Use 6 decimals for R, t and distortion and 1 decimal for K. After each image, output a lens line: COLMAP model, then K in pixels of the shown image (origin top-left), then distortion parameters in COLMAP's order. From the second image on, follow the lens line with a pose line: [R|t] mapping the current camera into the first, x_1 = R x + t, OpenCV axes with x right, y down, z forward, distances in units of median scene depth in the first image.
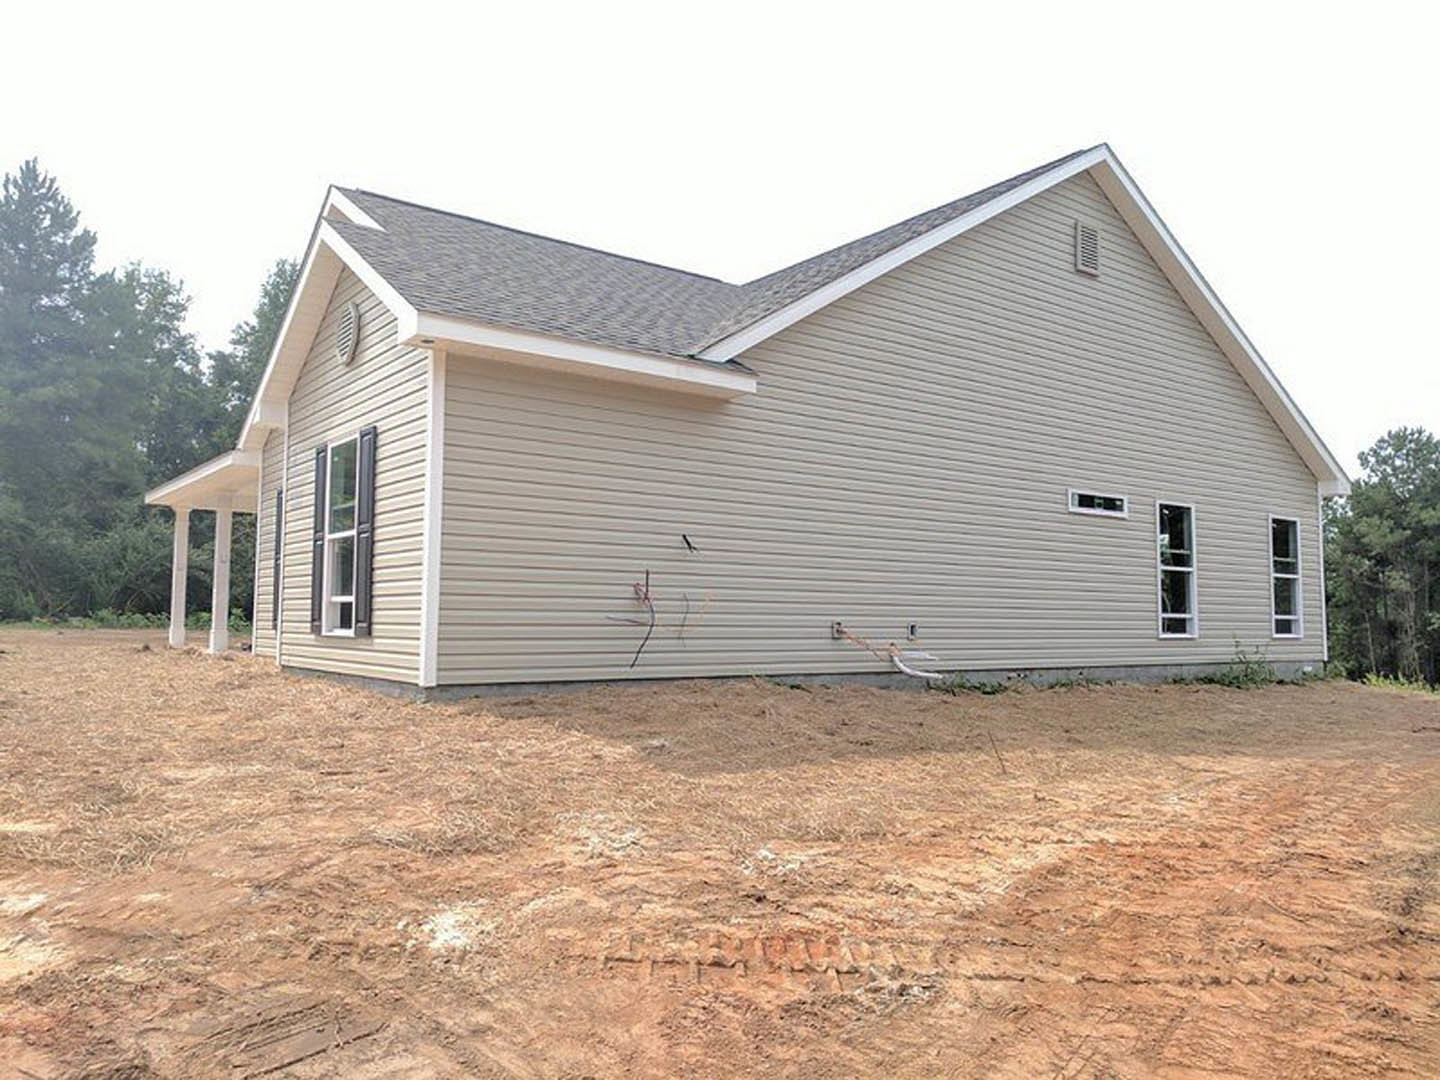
lens RADIAL K [[1097.8, 0, 715.5], [0, 1097.8, 547.9], [0, 0, 1]] dist [0.007798, 0.013403]
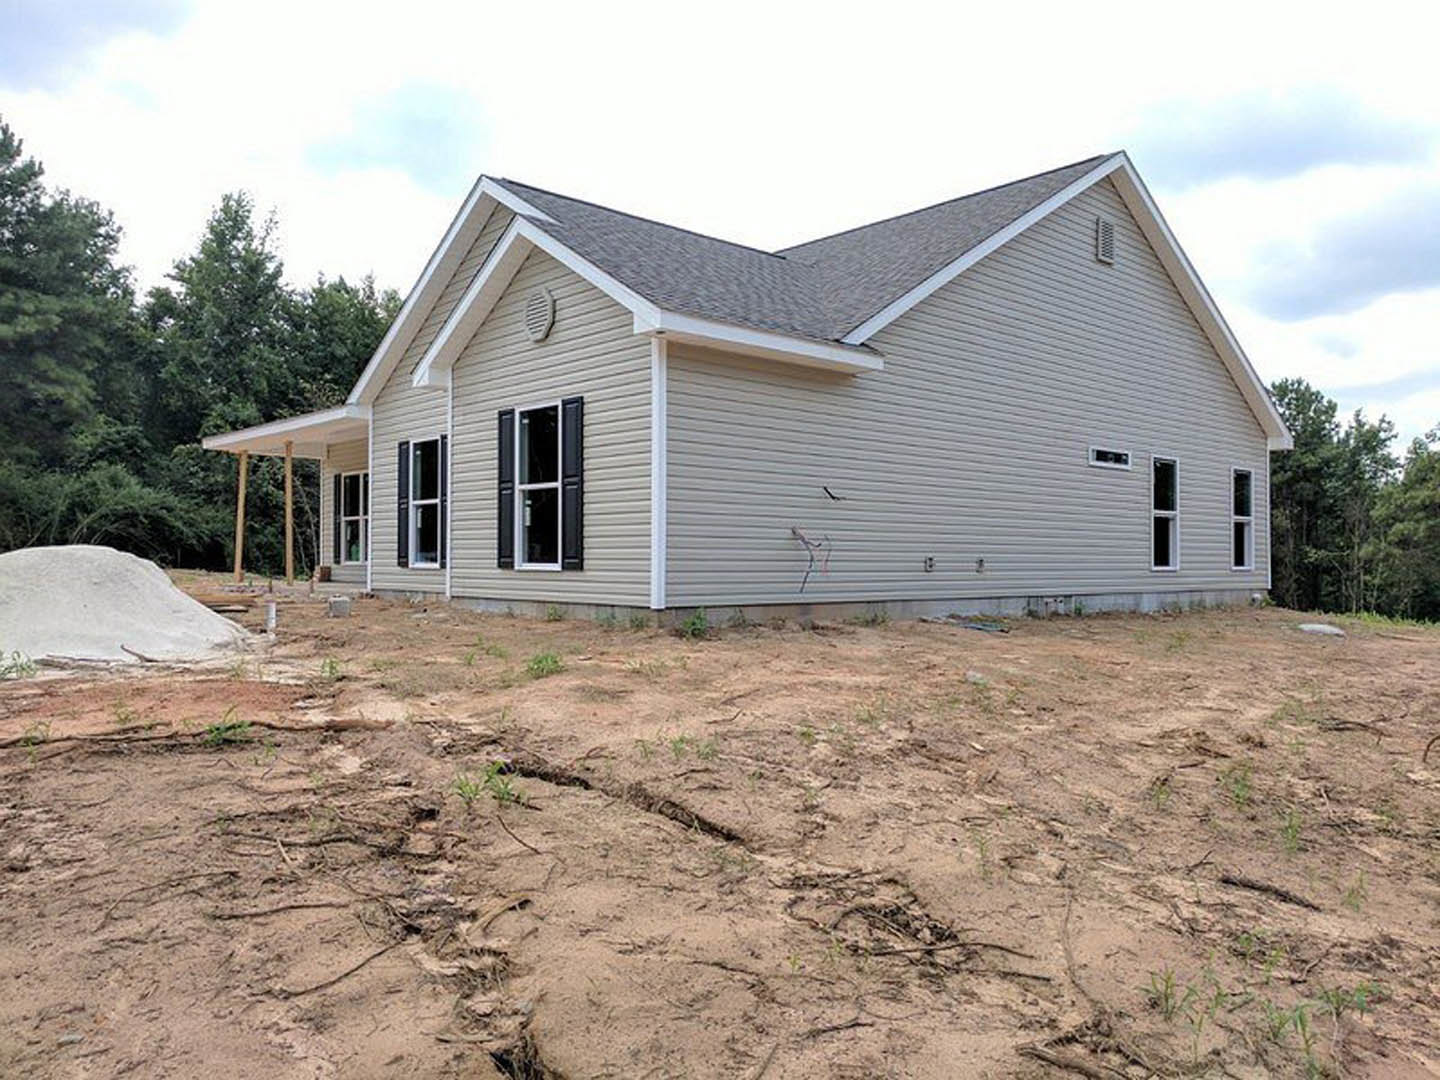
lens RADIAL K [[1081.1, 0, 721.4], [0, 1081.1, 557.3], [0, 0, 1]] dist [0.001278, 0.004369]
pose [[0.995797, -0.003233, 0.091530, -0.180500], [-0.002865, 0.997787, 0.066423, -0.009246], [-0.091542, -0.066406, 0.993585, -0.138691]]
